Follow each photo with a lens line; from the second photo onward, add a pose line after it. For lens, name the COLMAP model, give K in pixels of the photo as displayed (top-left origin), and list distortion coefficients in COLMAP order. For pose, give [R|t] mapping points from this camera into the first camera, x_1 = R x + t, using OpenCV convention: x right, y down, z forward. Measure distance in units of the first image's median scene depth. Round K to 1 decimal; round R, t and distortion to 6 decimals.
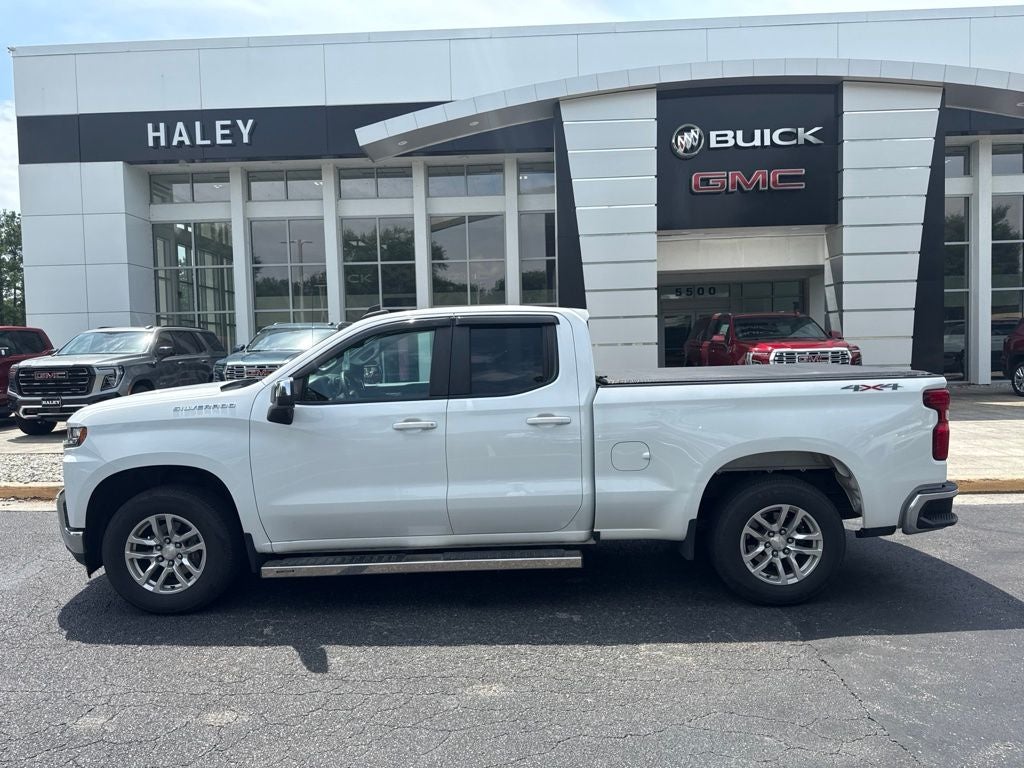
lens RADIAL K [[724.8, 0, 510.8], [0, 724.8, 383.8], [0, 0, 1]] dist [0.042458, -0.051487]
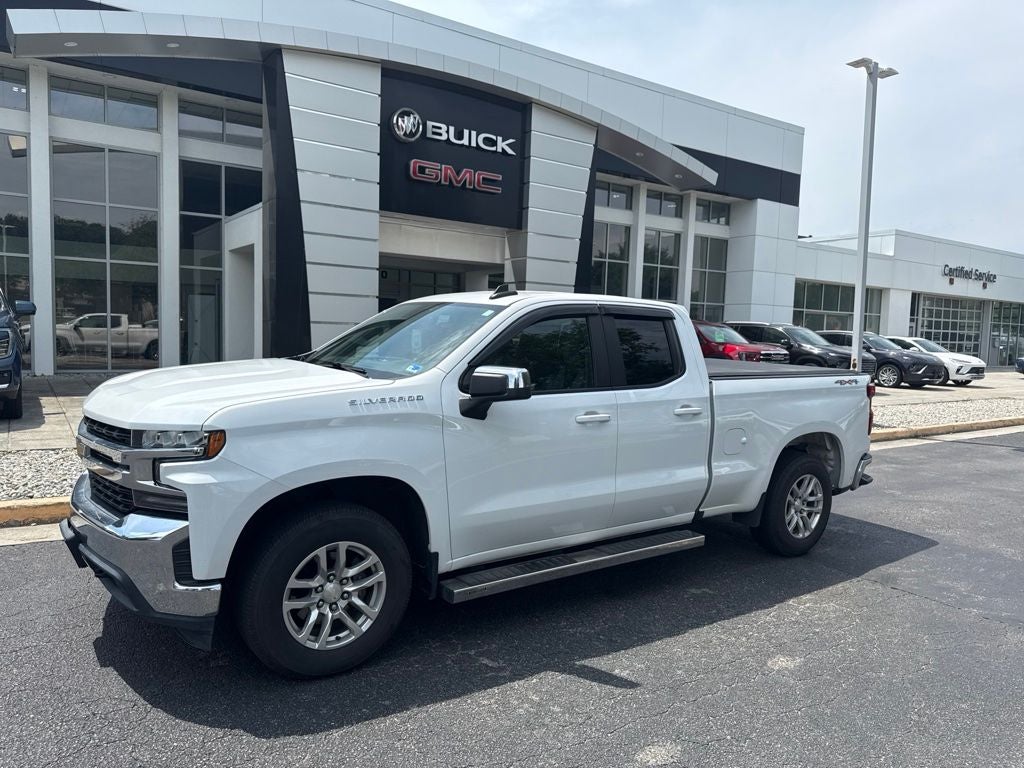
lens RADIAL K [[724.8, 0, 514.6], [0, 724.8, 387.9], [0, 0, 1]] dist [0.042458, -0.051487]
pose [[0.799202, 0.004260, 0.601047, -0.769075], [-0.025716, 0.999302, 0.027112, -0.005592], [-0.600512, -0.037125, 0.798754, 0.295631]]
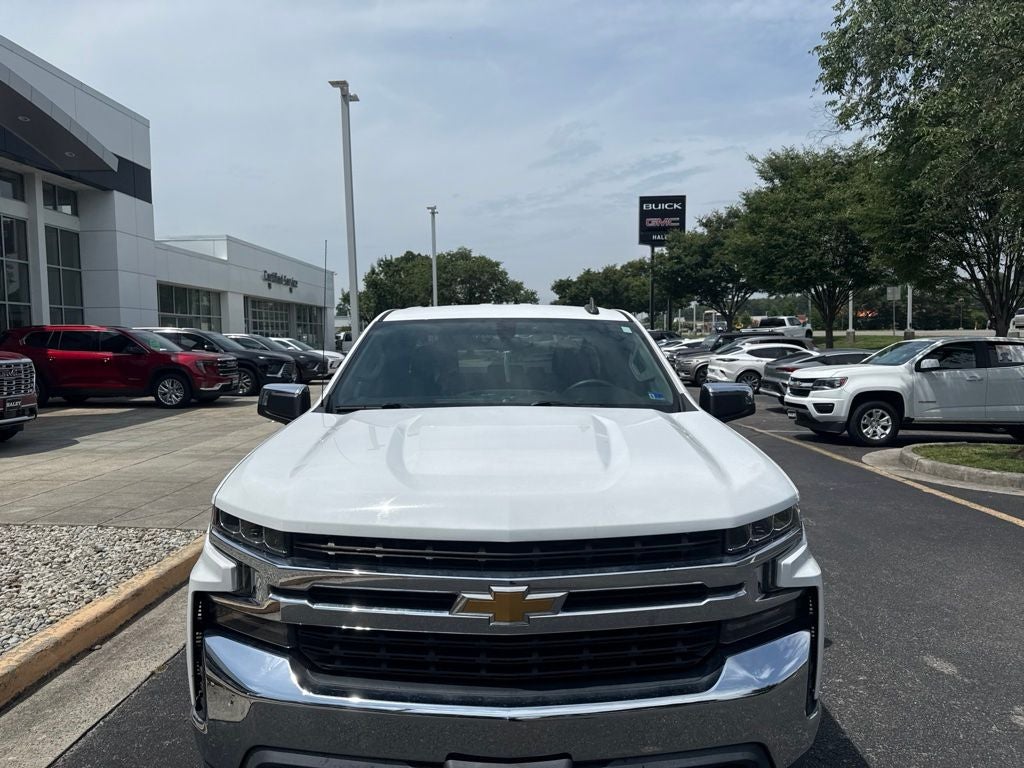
lens RADIAL K [[724.8, 0, 512.9], [0, 724.8, 387.1], [0, 0, 1]] dist [0.042458, -0.051487]
pose [[-0.013447, -0.040573, 0.999086, -0.821630], [0.059301, 0.997385, 0.041302, -0.012413], [-0.998150, 0.059802, -0.011006, 0.442711]]
